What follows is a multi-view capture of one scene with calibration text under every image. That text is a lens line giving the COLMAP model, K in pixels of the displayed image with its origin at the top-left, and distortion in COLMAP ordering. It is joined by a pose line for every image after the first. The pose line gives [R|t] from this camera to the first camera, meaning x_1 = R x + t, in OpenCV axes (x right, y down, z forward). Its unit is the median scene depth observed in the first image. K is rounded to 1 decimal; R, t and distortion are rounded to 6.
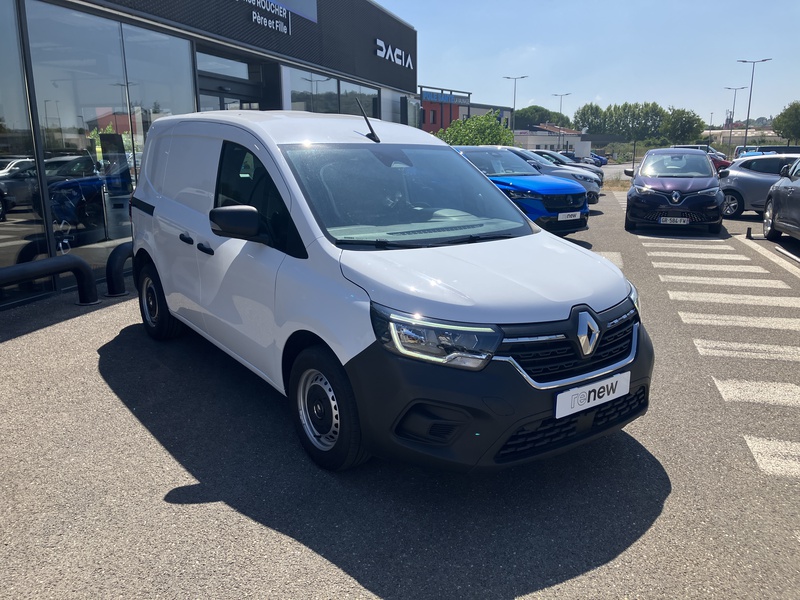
lens RADIAL K [[669.5, 0, 400.0], [0, 669.5, 300.0], [0, 0, 1]] dist [0.002745, 0.015288]
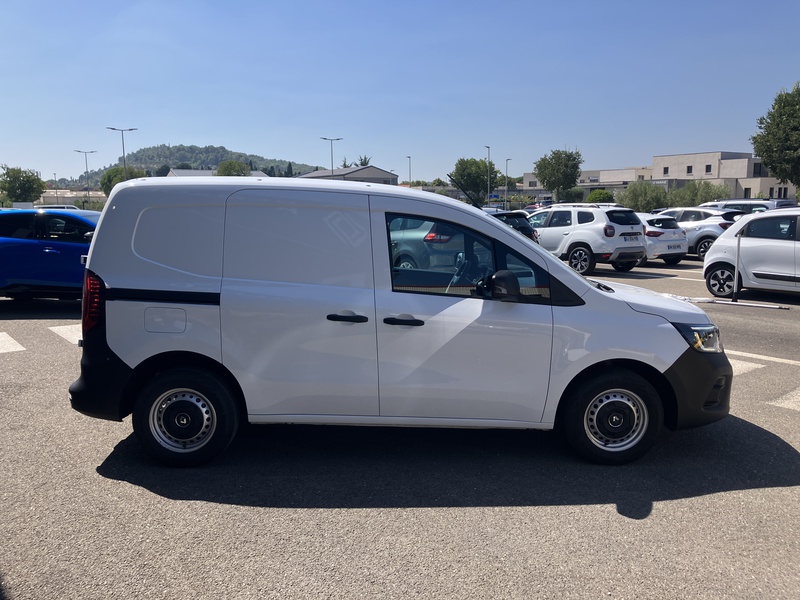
lens RADIAL K [[669.5, 0, 400.0], [0, 669.5, 300.0], [0, 0, 1]] dist [0.002745, 0.015288]
pose [[0.569392, -0.121303, 0.813067, -1.245818], [0.189431, 0.981797, 0.013817, -0.142809], [-0.799943, 0.146153, 0.582006, 0.500094]]
